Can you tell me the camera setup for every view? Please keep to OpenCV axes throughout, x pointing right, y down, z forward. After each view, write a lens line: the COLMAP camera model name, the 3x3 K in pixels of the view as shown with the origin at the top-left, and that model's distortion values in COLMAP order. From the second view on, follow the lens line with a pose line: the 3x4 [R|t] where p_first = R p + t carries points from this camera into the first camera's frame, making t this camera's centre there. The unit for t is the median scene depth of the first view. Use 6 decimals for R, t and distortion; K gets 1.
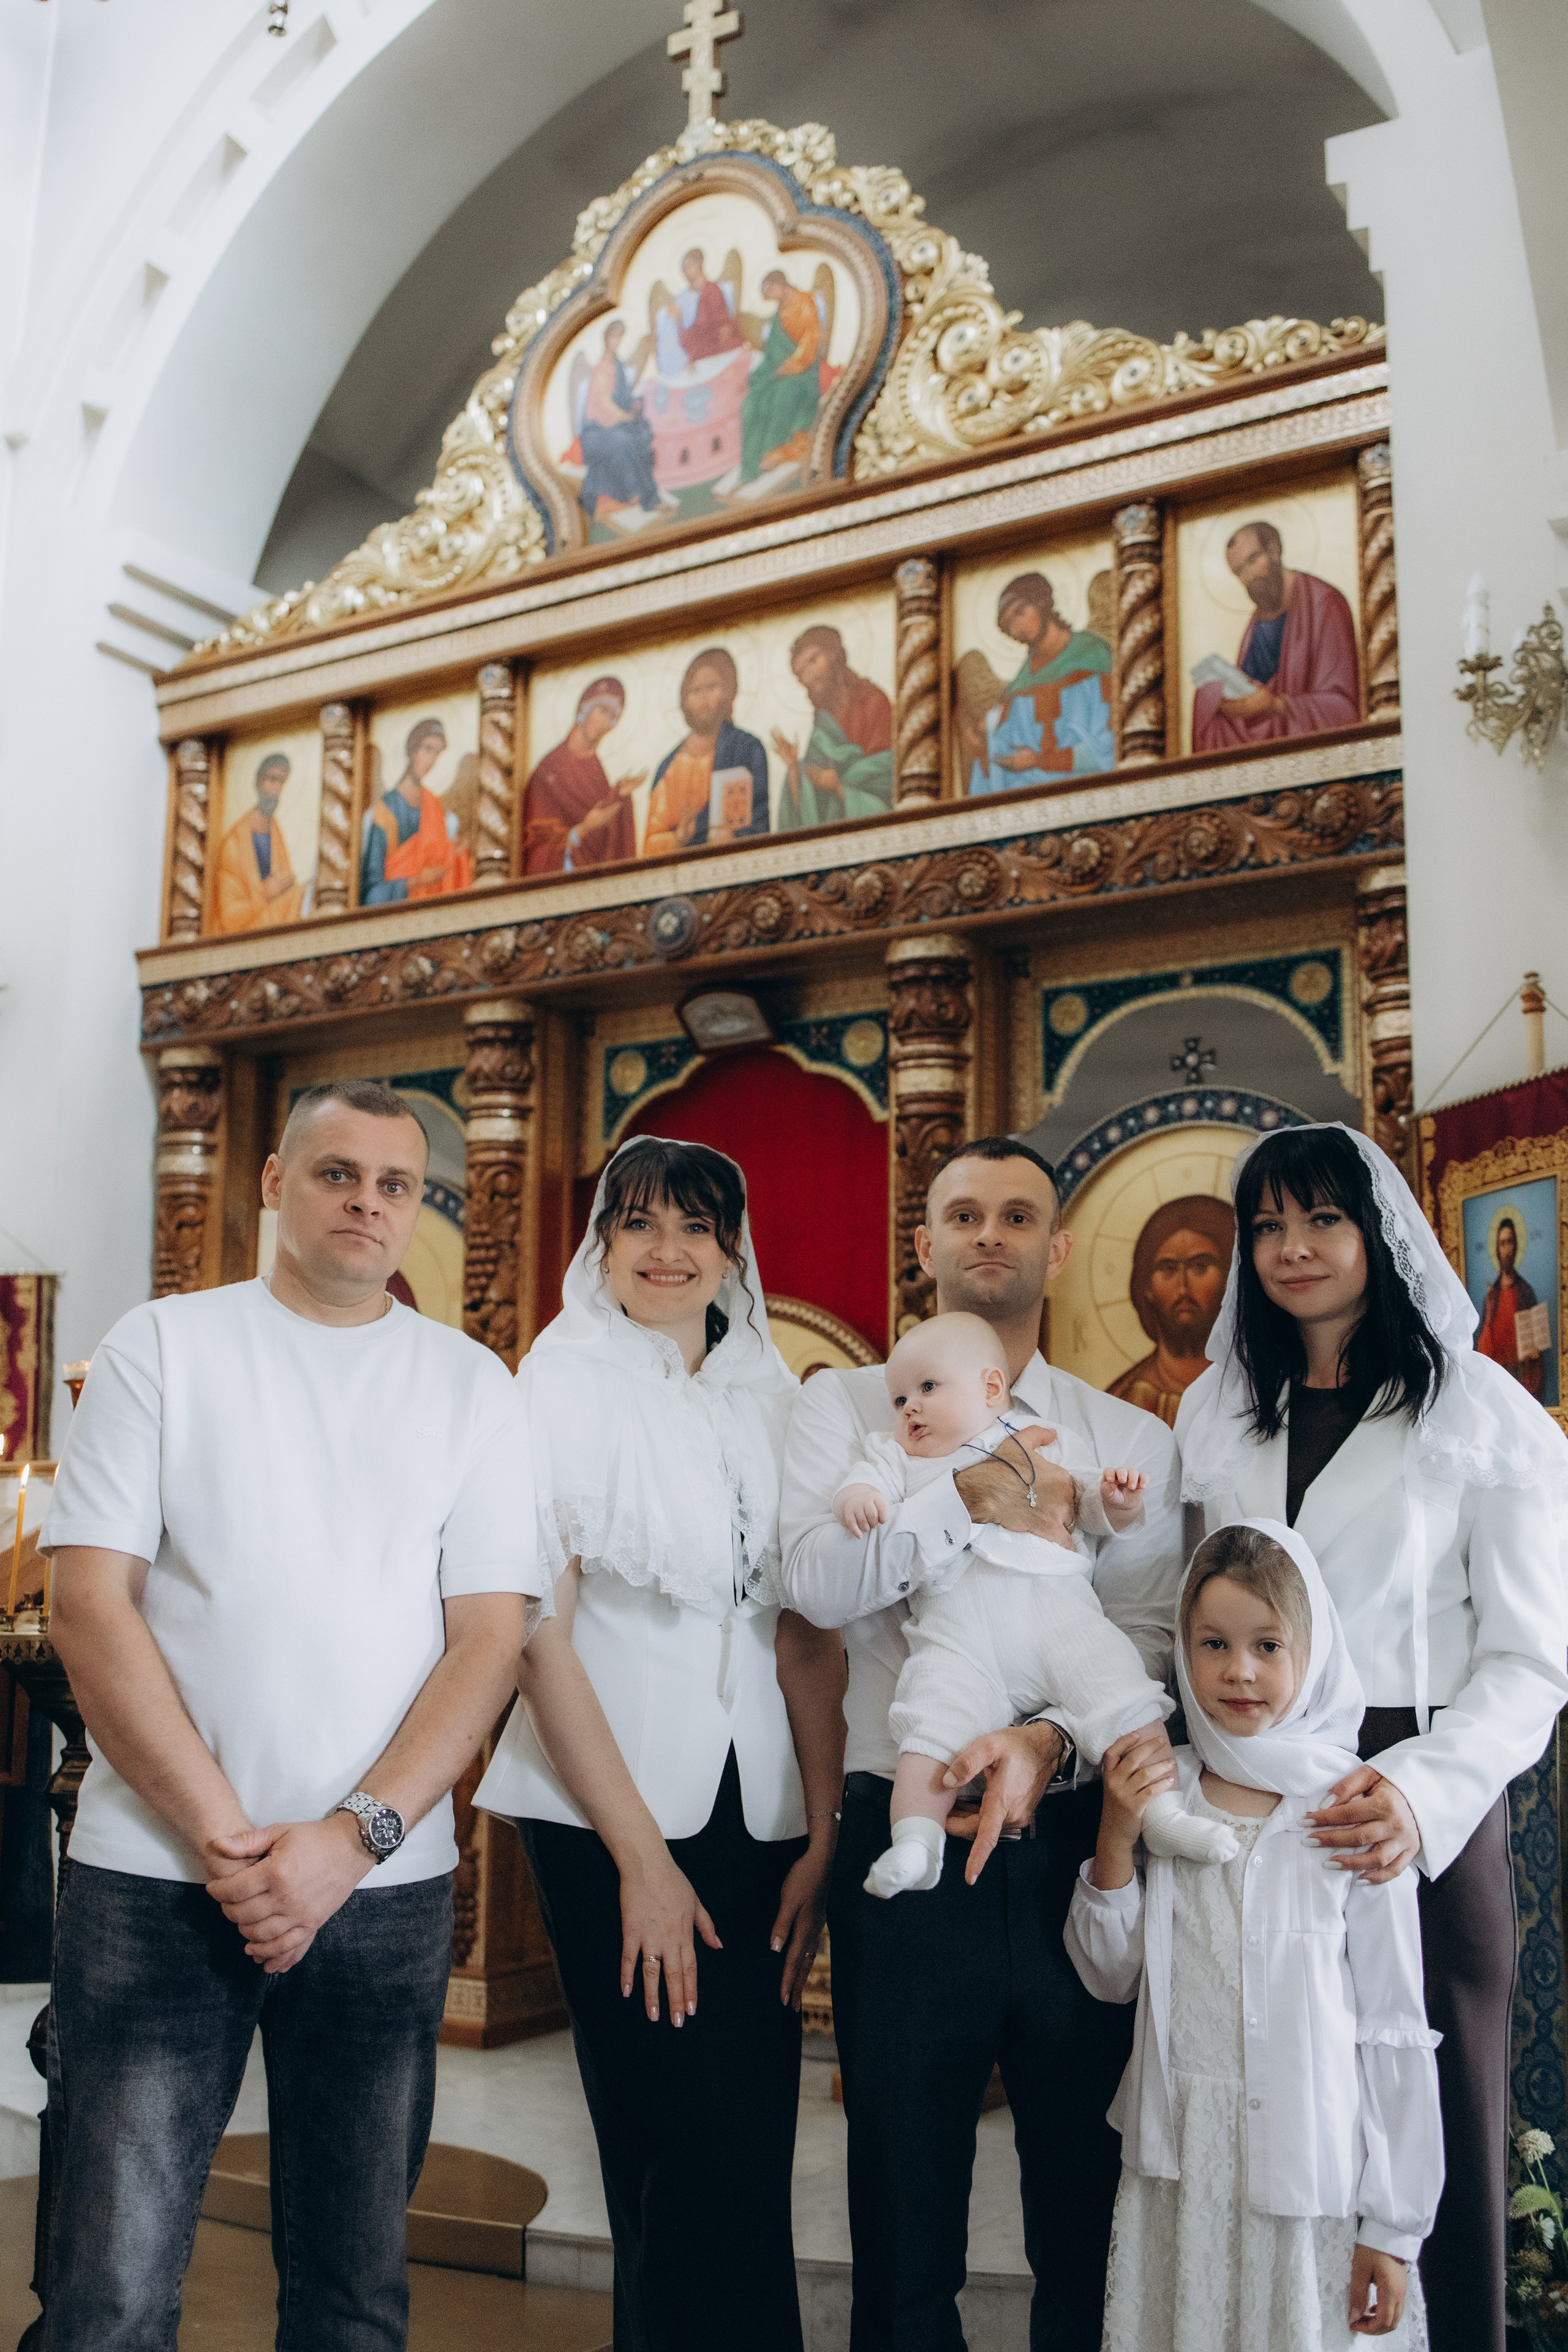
lens RADIAL K [[2327.8, 0, 766.9], [0, 2327.8, 1193.9], [0, 0, 1]] dist [0.056094, -0.192946]
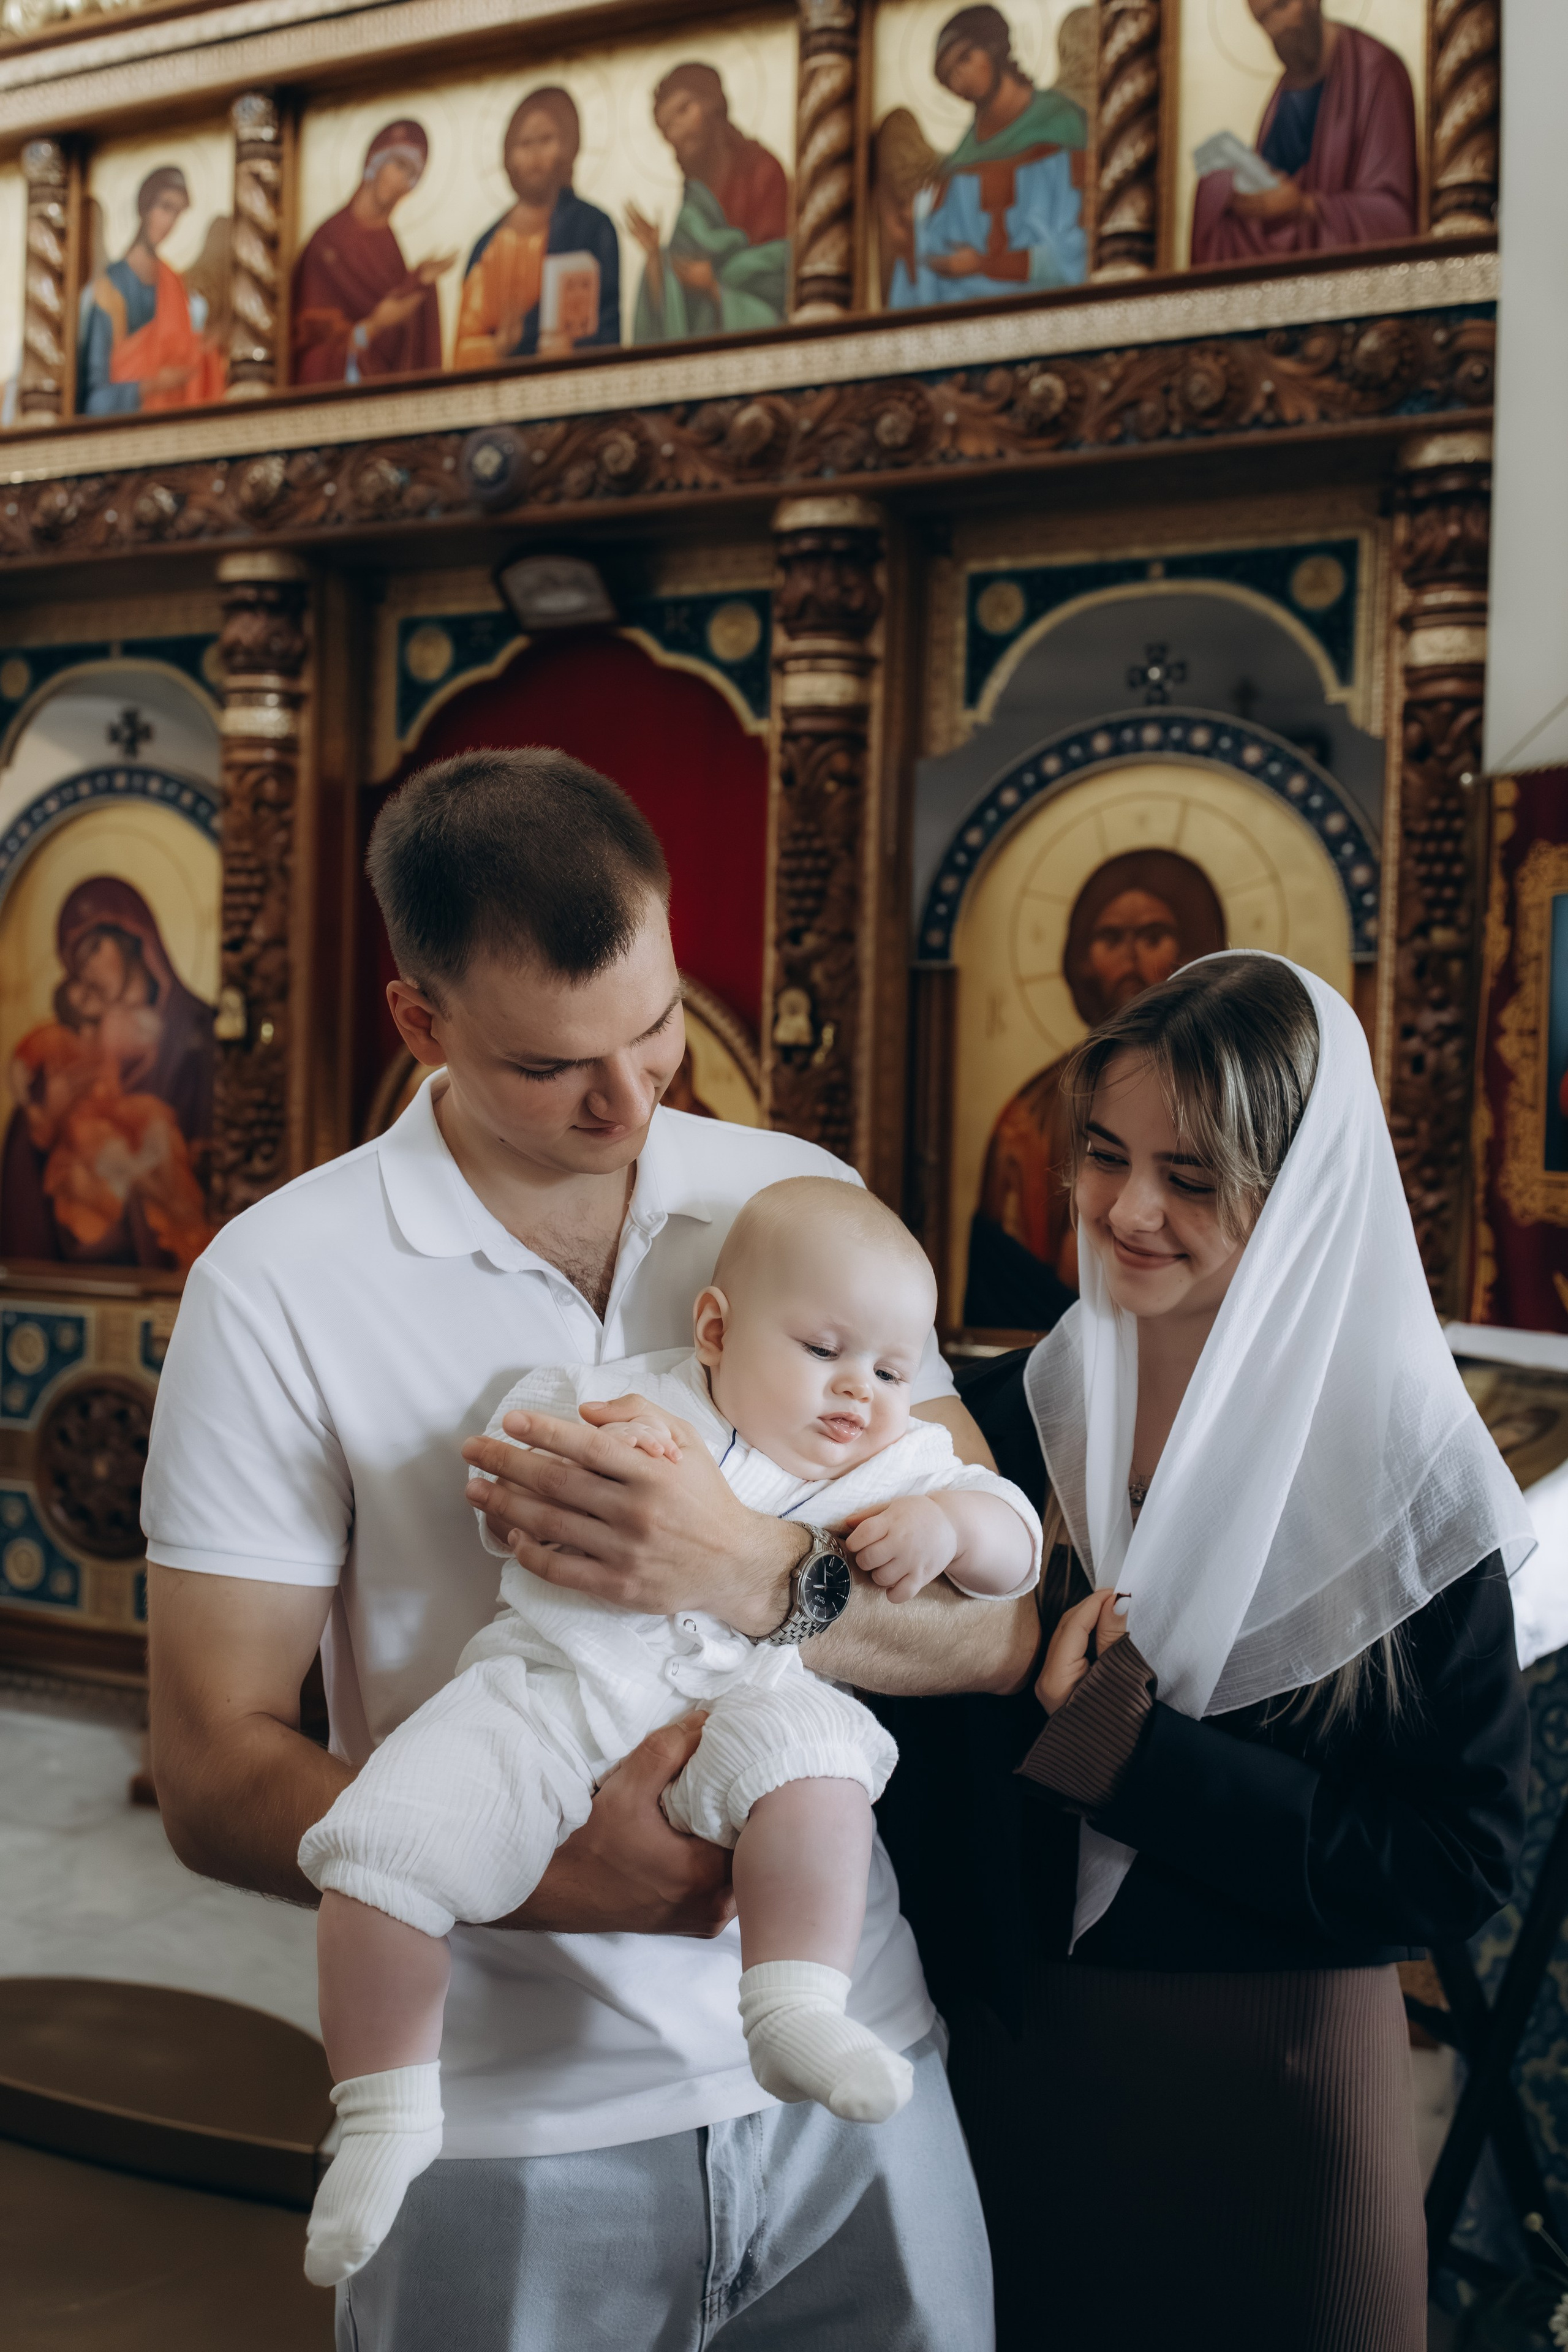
lens RADIAL K [[2310.5, 0, 784.0], [0, 2310.5, 1176.0], [0, 0, 1]] dist [0.075051, -0.239902]
pose [[0.993525, 0.013070, 0.112859, -0.027681], [-0.034018, 0.982010, 0.185741, -0.029241], [-0.108401, -0.188378, 0.976096, 0.191189]]
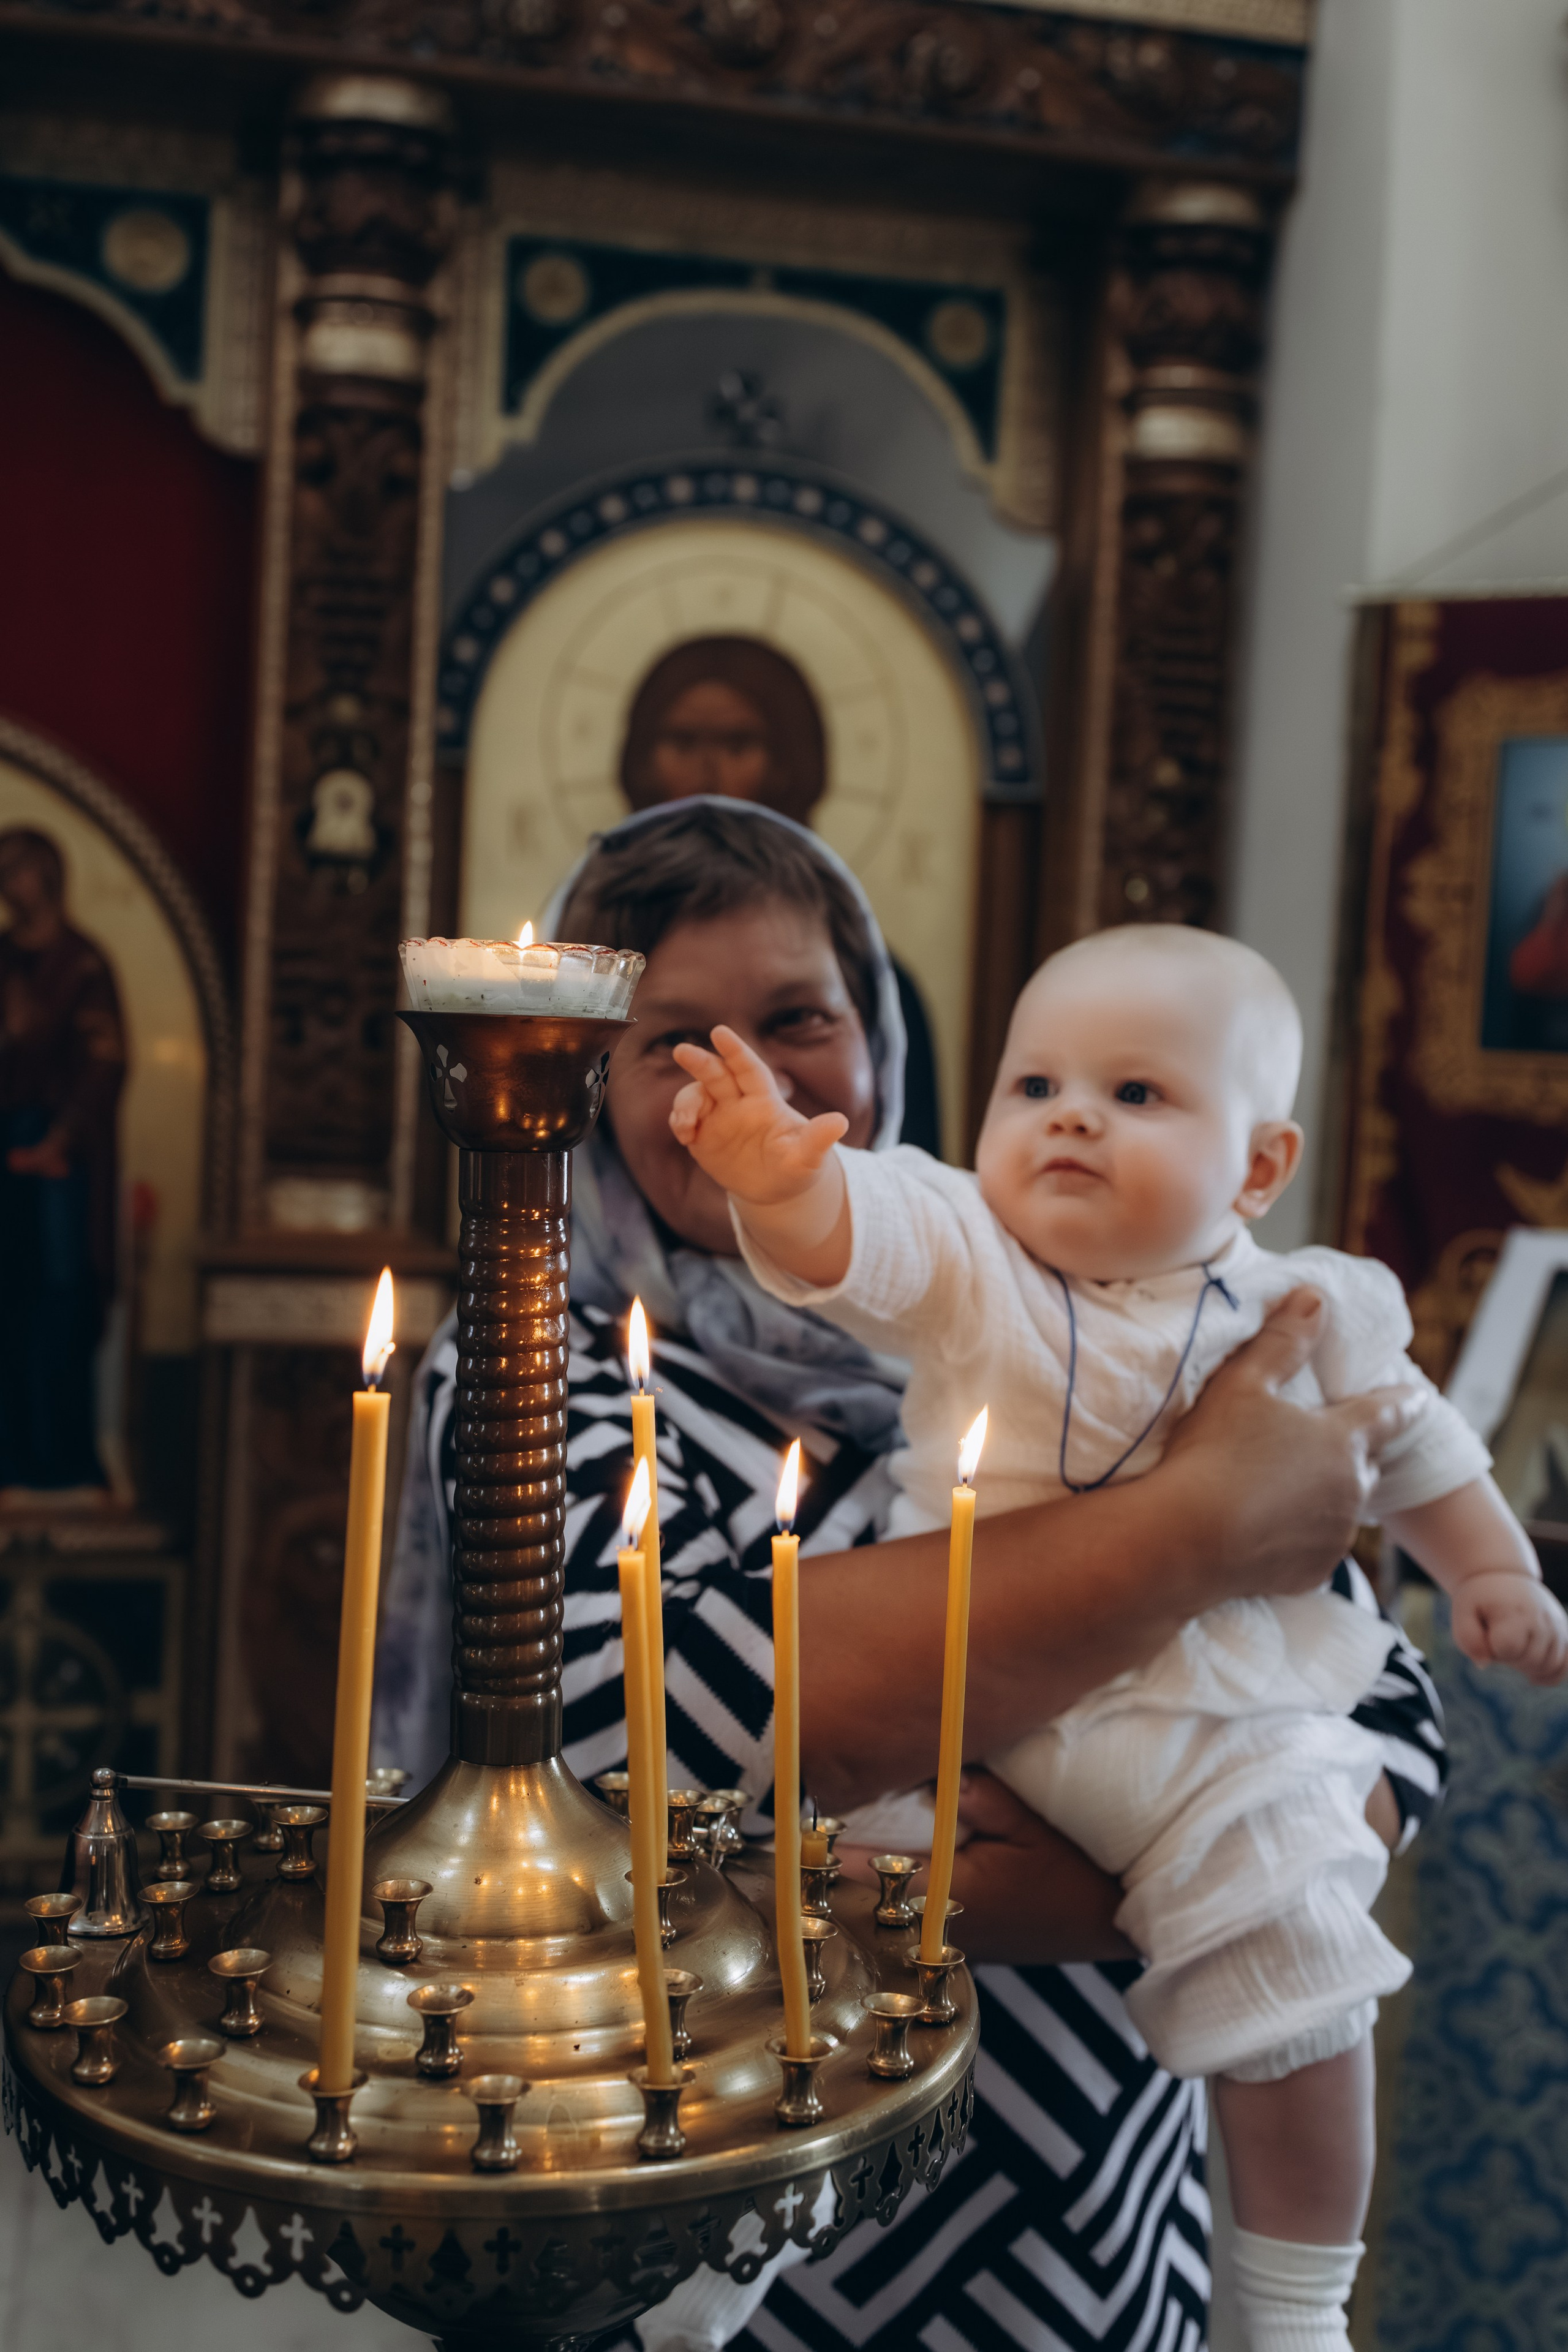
lens RADIAL K [[2391.4, 0, 774.0], [0, 2391.4, 1123.7], [0, 0, 1]] dist [0.059512, -0.299579]
pose [[0.714935, -0.002287, 0.699187, -0.240826], [-0.153736, 0.975008, 0.160388, 0.022444], [-0.682080, -0.222157, 0.696716, 0.456454]]
